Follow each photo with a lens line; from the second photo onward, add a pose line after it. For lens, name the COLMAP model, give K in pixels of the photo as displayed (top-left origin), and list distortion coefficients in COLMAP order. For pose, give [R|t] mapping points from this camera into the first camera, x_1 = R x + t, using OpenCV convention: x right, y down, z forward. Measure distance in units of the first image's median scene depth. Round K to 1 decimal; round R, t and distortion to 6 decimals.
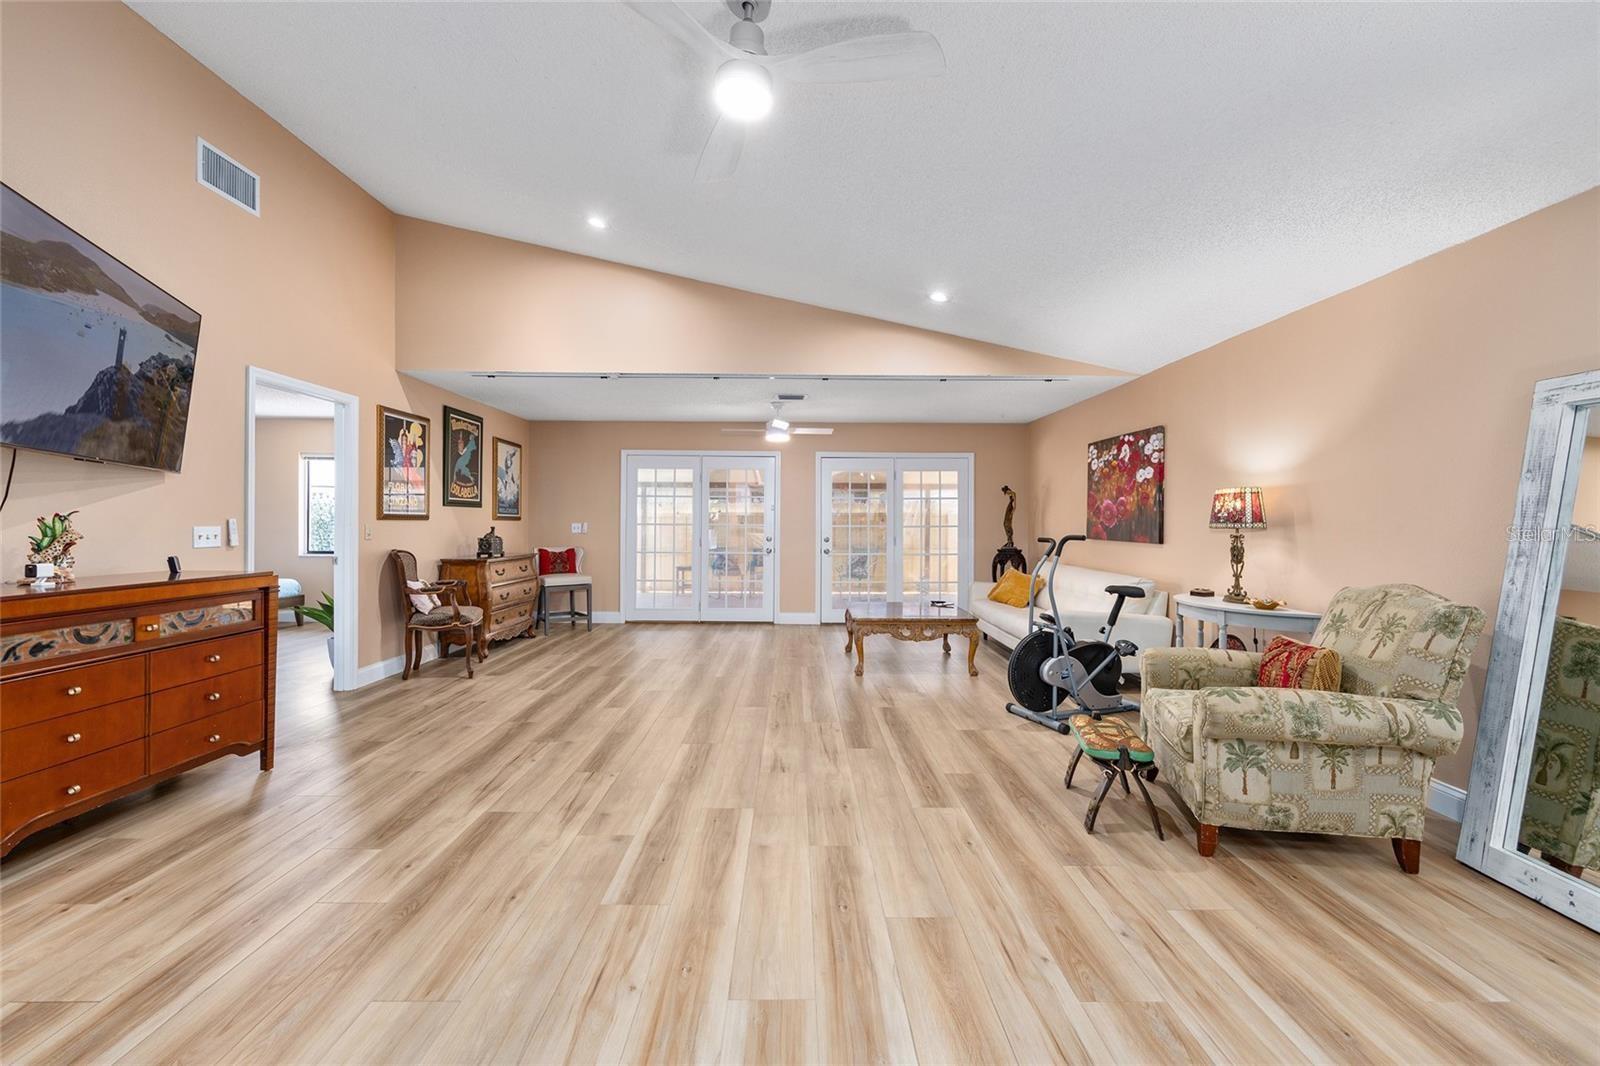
lens RADIAL K [[642.6, 0, 806.1], [0, 642.6, 526.2], [0, 0, 1]] dist [-0.004418, 0.001666]
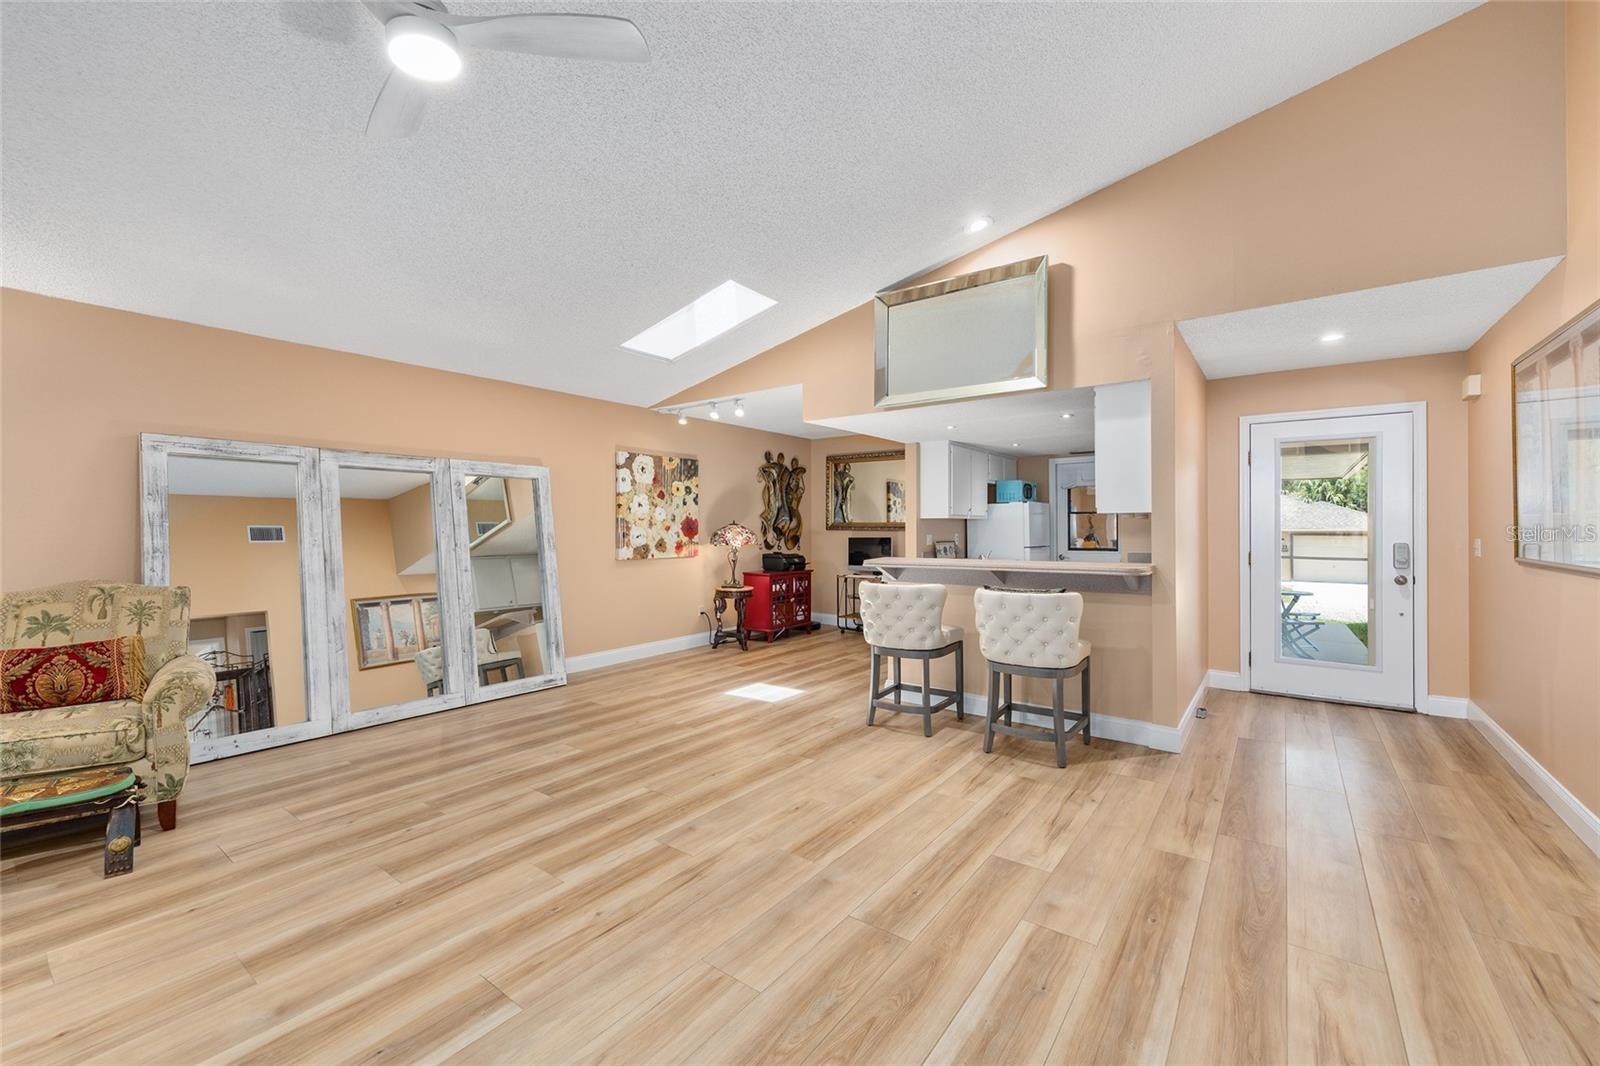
lens RADIAL K [[642.6, 0, 810.8], [0, 642.6, 529.1], [0, 0, 1]] dist [-0.004418, 0.001666]
pose [[-0.794944, -0.005746, 0.606656, -0.591578], [0.000571, 0.999948, 0.010220, -0.012342], [-0.606683, 0.008471, -0.794899, 0.763027]]
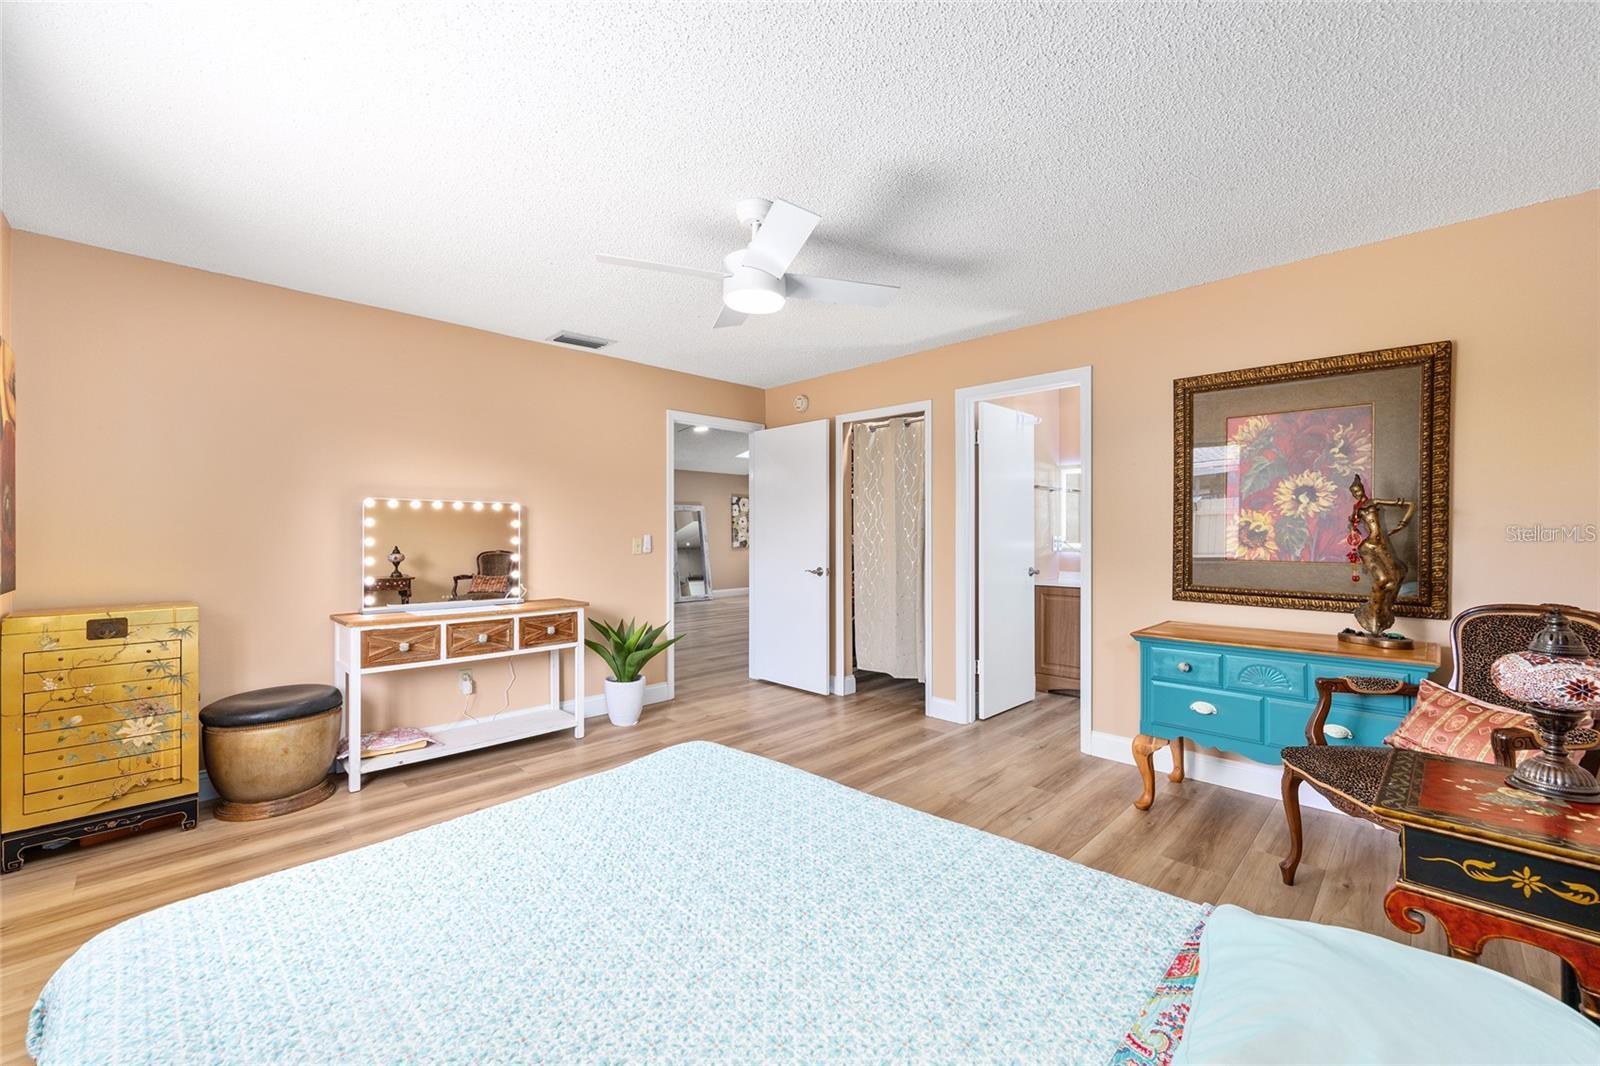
lens RADIAL K [[642.6, 0, 815.8], [0, 642.6, 535.4], [0, 0, 1]] dist [-0.004418, 0.001666]
pose [[-0.707582, -0.006308, 0.706603, -1.932297], [0.000627, 0.999954, 0.009555, -0.016440], [-0.706631, 0.007204, -0.707546, 1.859565]]
